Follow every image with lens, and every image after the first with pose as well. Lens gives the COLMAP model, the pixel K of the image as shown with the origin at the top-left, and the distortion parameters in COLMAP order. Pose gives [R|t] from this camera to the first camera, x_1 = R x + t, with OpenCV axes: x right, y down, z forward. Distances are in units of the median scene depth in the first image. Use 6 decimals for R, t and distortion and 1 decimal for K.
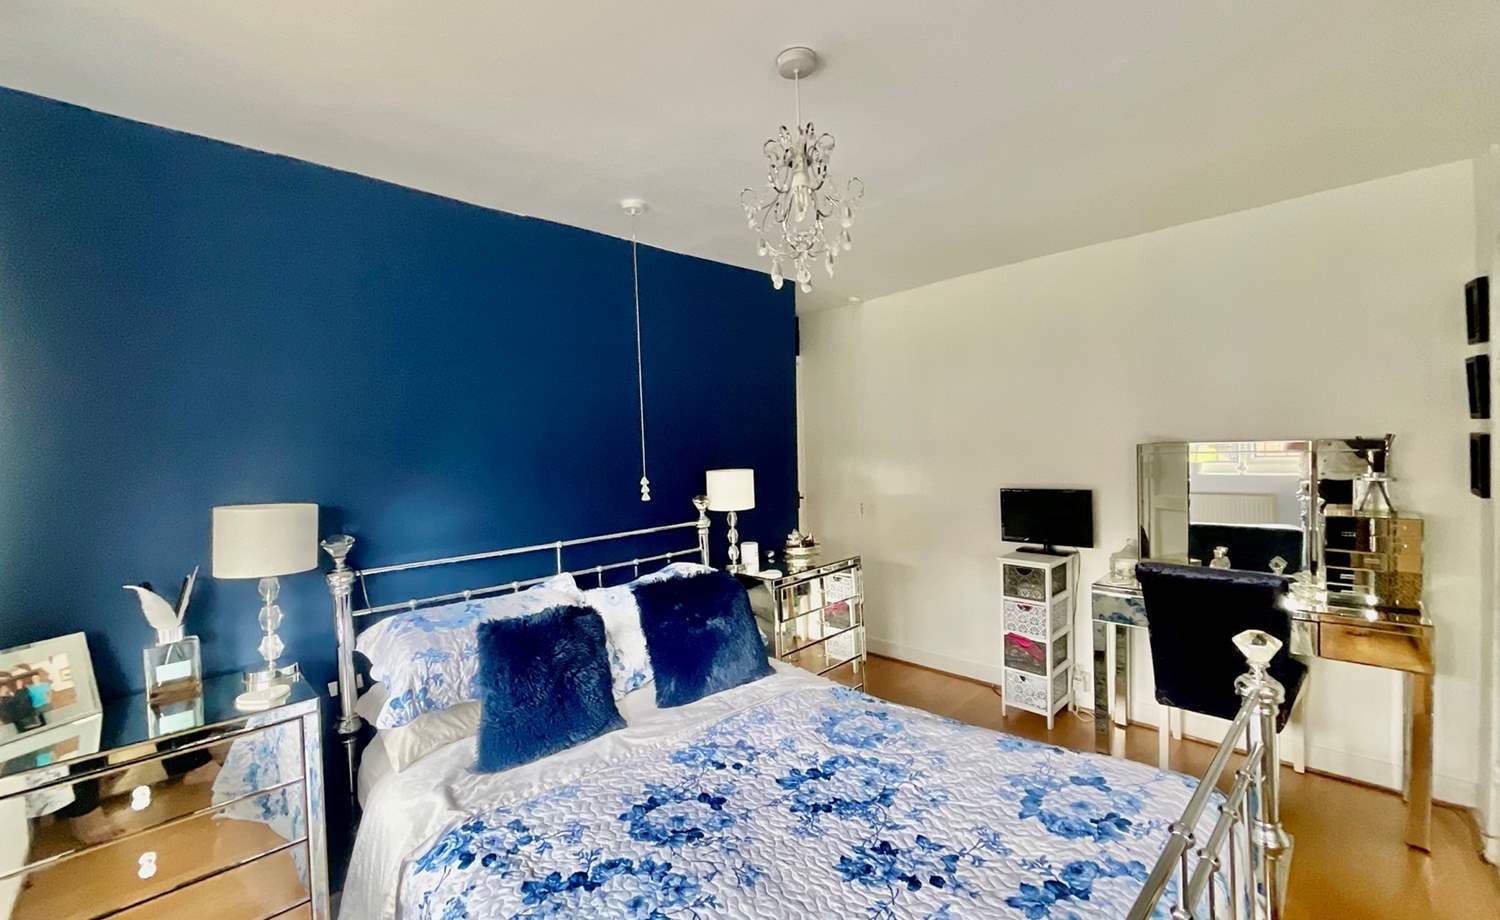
lens RADIAL K [[642.9, 0, 754.1], [0, 642.9, 462.3], [0, 0, 1]] dist [-0.001104, 0.000035]
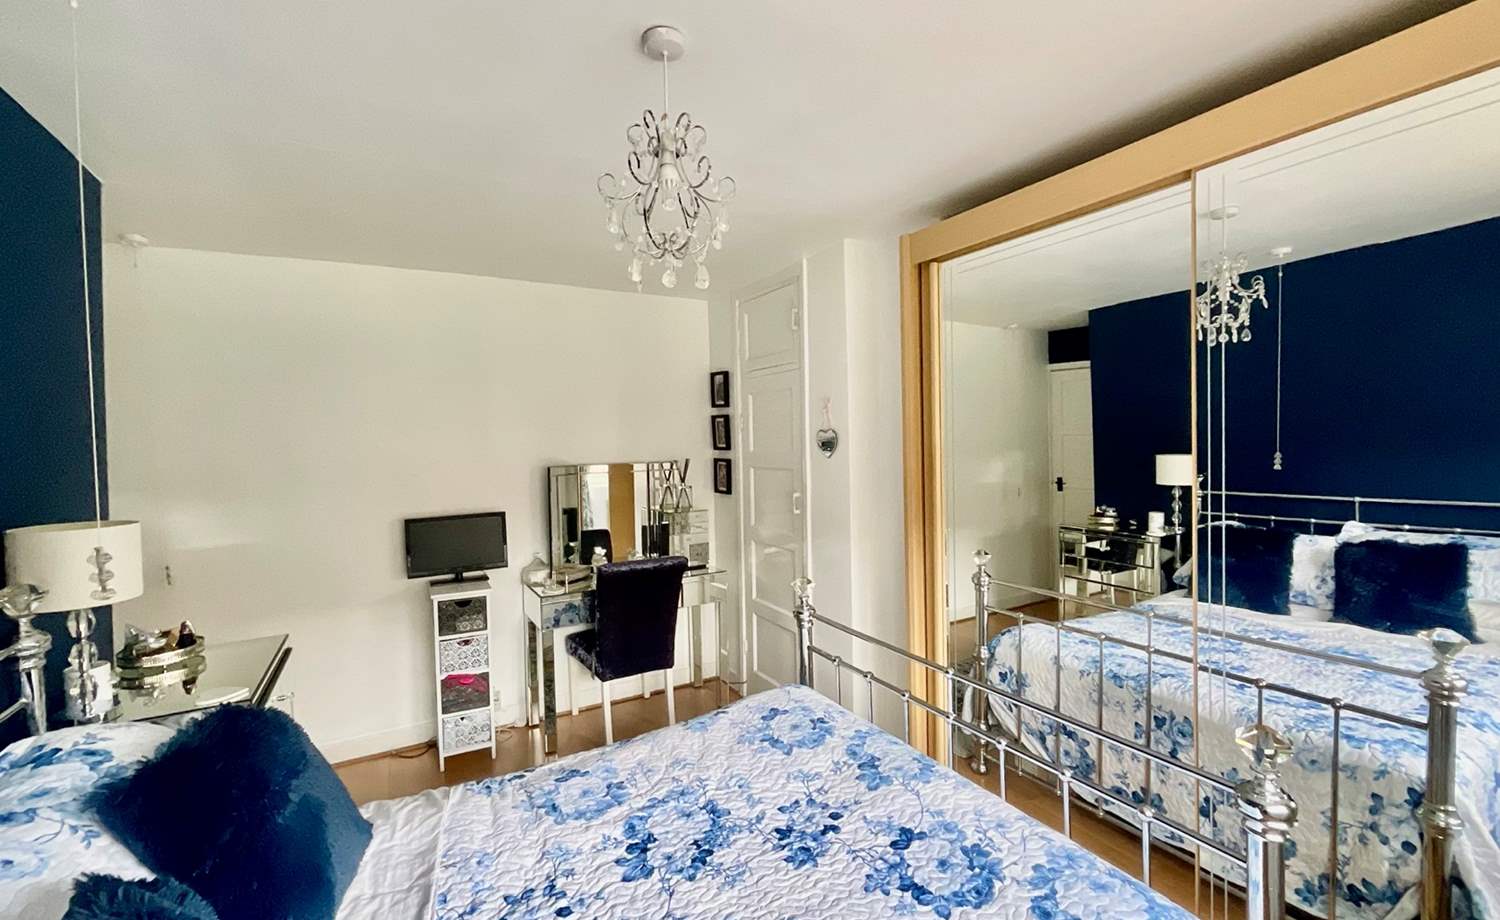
lens RADIAL K [[634.3, 0, 786.0], [0, 634.3, 465.9], [0, 0, 1]] dist [-0.000170, 0.000032]
pose [[0.208508, -0.006806, 0.977997, -0.497218], [0.043160, 0.999066, -0.002249, -0.011517], [-0.977068, 0.042679, 0.208607, 0.436390]]
